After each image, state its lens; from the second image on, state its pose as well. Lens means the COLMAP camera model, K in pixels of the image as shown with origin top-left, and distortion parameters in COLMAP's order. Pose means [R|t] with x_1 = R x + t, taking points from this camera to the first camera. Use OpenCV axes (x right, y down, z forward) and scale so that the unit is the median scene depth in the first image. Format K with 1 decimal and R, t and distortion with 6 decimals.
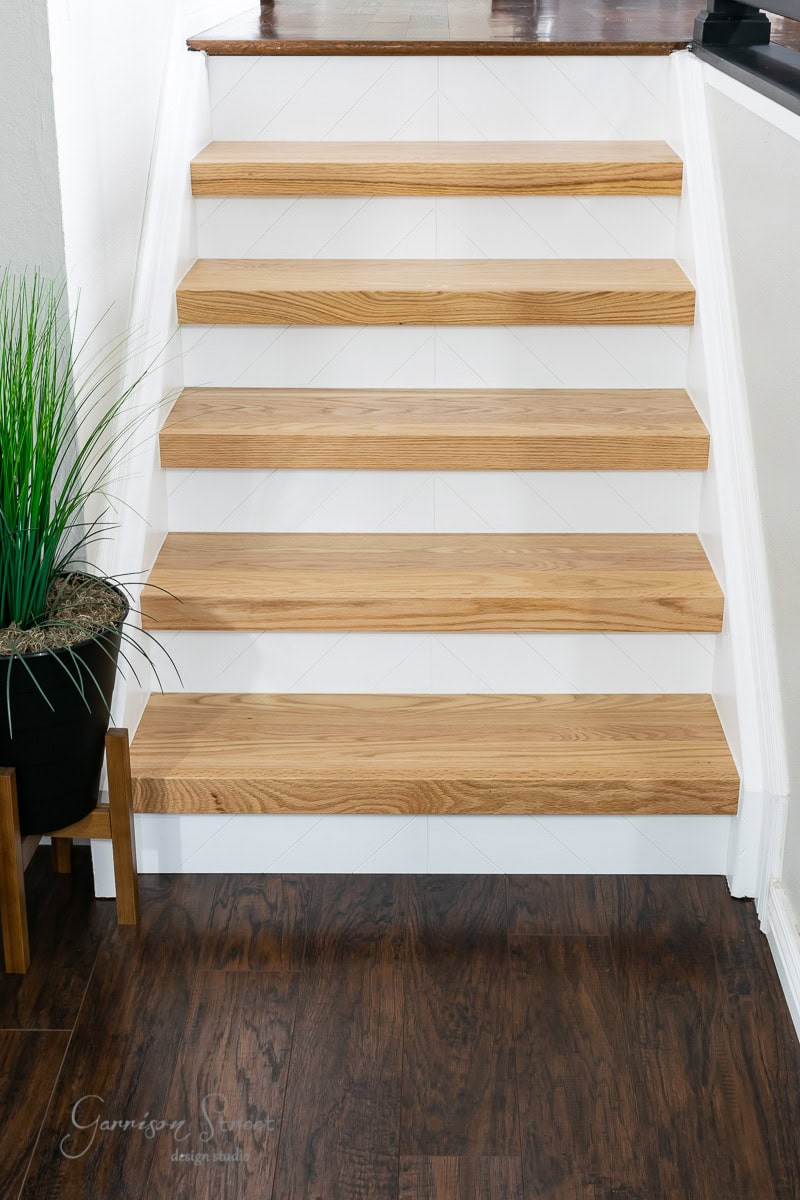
lens RADIAL K [[1695.8, 0, 416.0], [0, 1695.8, 595.7], [0, 0, 1]] dist [-0.008892, 0.043625]
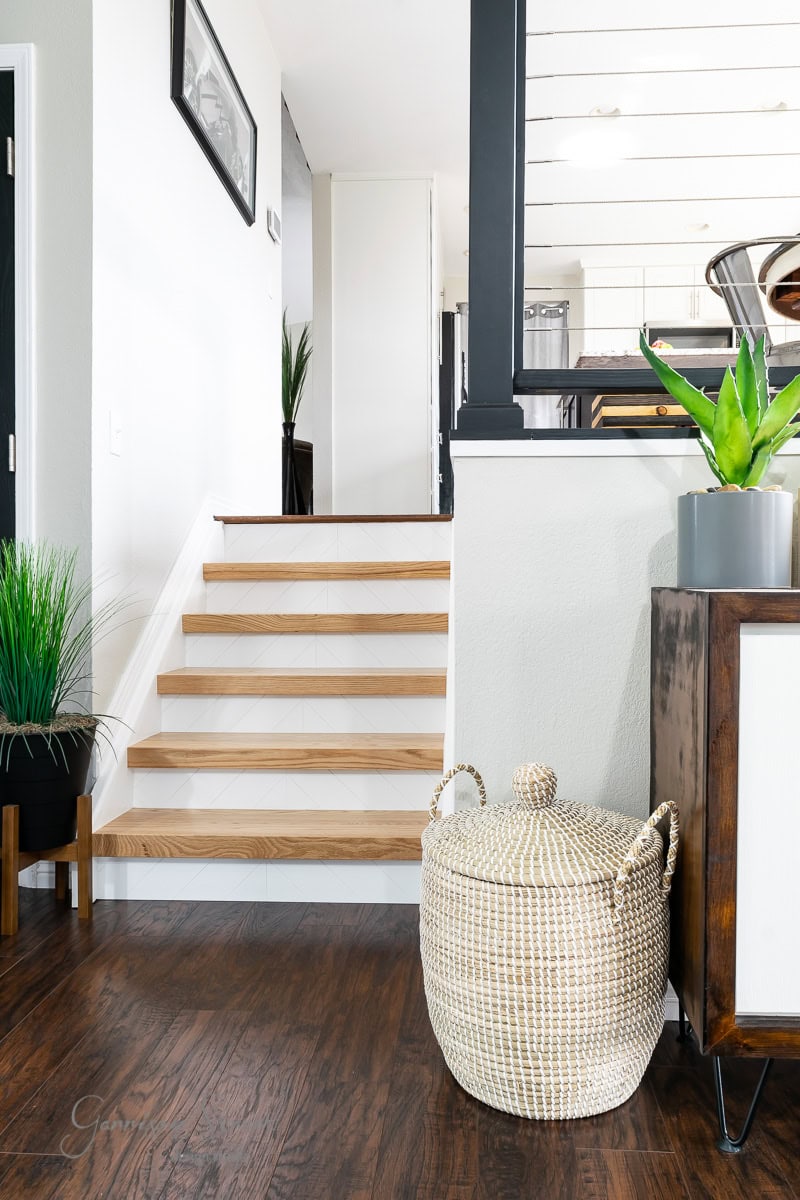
lens RADIAL K [[923.1, 0, 405.6], [0, 923.1, 611.7], [0, 0, 1]] dist [0.004534, 0.002645]
pose [[0.998452, -0.002812, -0.055552, 0.198017], [-0.017250, 0.933828, -0.357306, 0.218221], [0.052880, 0.357711, 0.932334, 0.025410]]
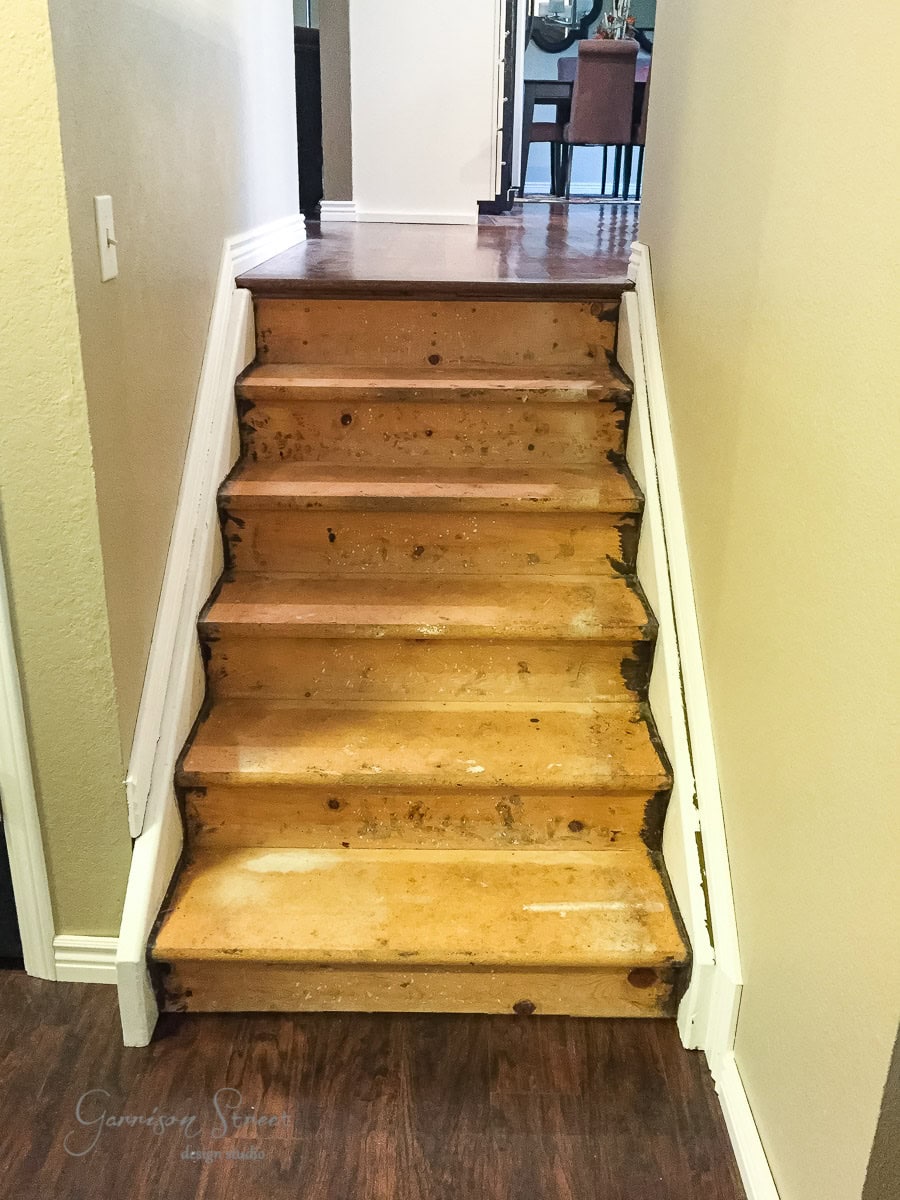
lens RADIAL K [[1085.0, 0, 437.1], [0, 1085.0, 585.5], [0, 0, 1]] dist [0.002087, 0.005127]
pose [[0.999923, 0.006594, 0.010507, 0.008352], [-0.006486, 0.999926, -0.010289, -0.119122], [-0.010574, 0.010220, 0.999892, 0.255512]]
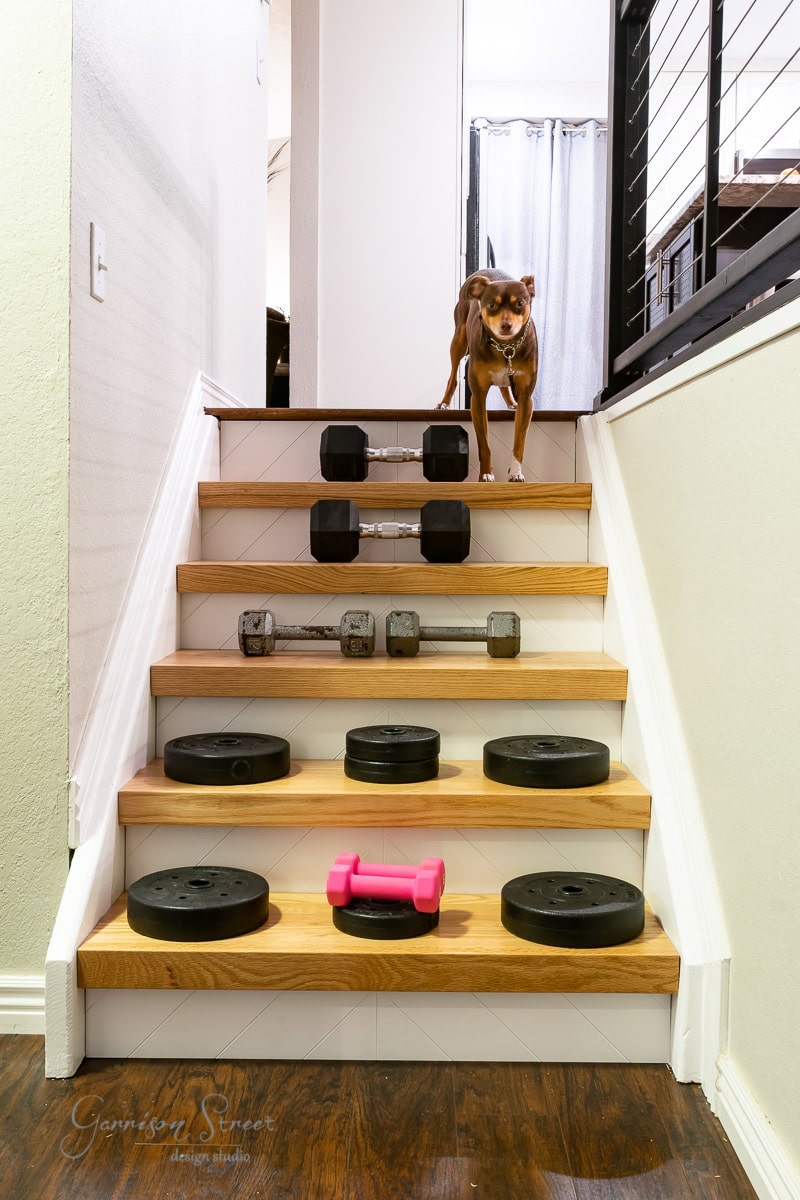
lens RADIAL K [[1203.2, 0, 391.8], [0, 1203.2, 570.6], [0, 0, 1]] dist [0.002545, -0.002695]
pose [[0.999970, 0.006977, -0.003256, 0.016182], [-0.007666, 0.941633, -0.336553, 0.127929], [0.000718, 0.336568, 0.941659, 0.217576]]
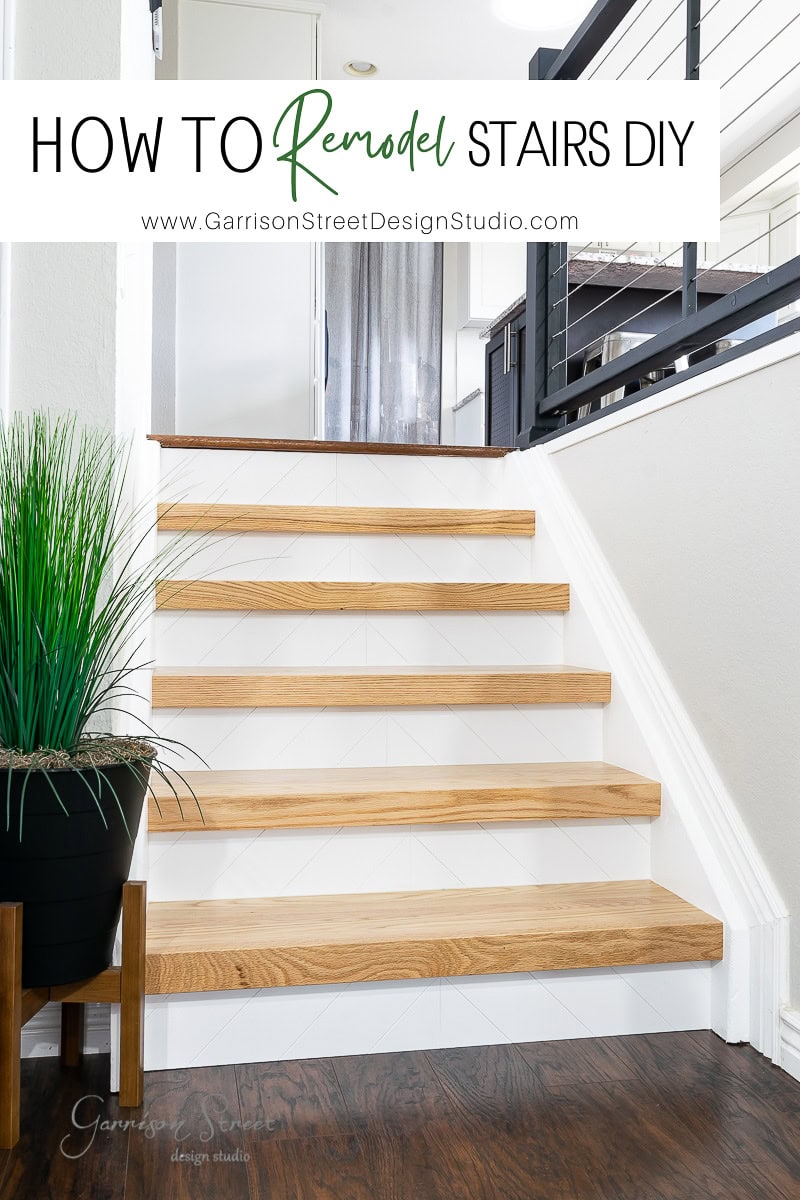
lens RADIAL K [[1153.3, 0, 400.0], [0, 1153.3, 600.0], [0, 0, 1]] dist [-0.004815, 0.019086]
pose [[0.978988, 0.006232, 0.203825, -0.157469], [0.071444, 0.925697, -0.371458, 0.167127], [-0.190995, 0.378215, 0.905800, 0.268620]]
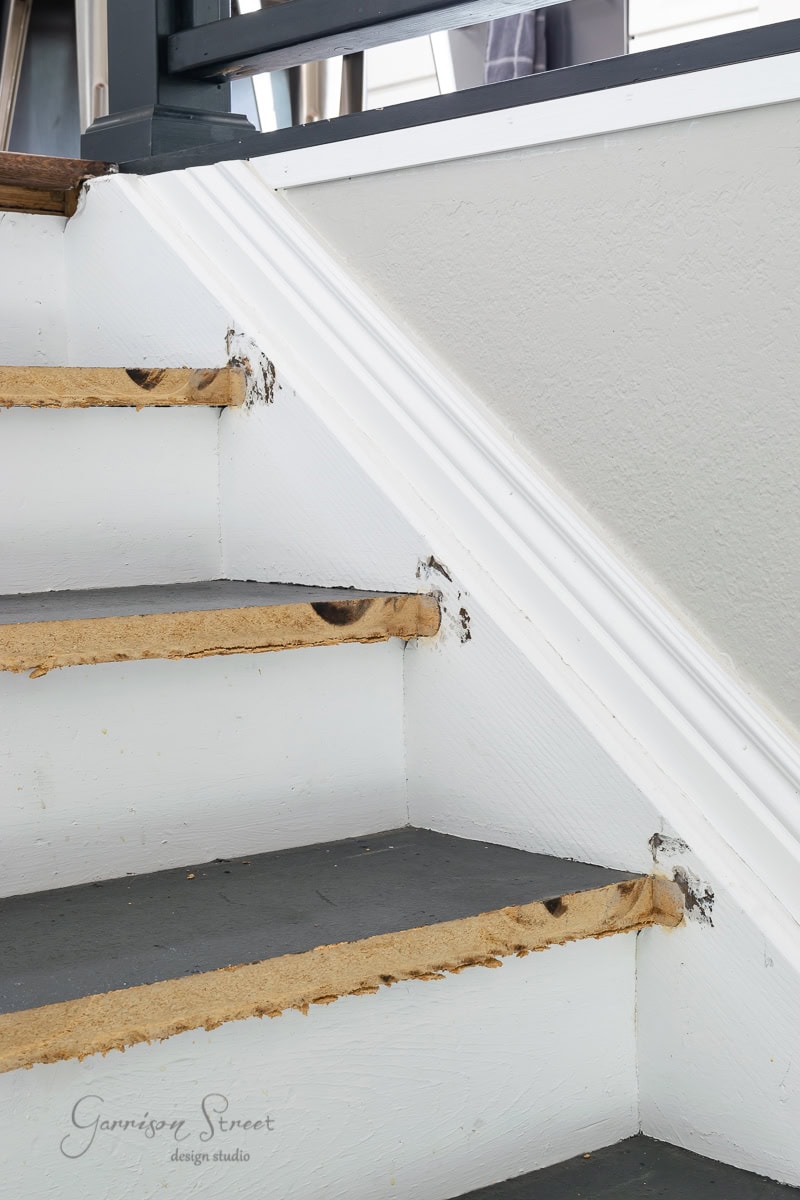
lens RADIAL K [[2078.5, 0, 400.0], [0, 2078.5, 600.0], [0, 0, 1]] dist [-0.003038, 0.052591]
pose [[0.760407, -0.052020, 0.647360, -0.220669], [0.250839, 0.942962, -0.218868, -0.066801], [-0.599050, 0.328812, 0.730083, 0.695755]]
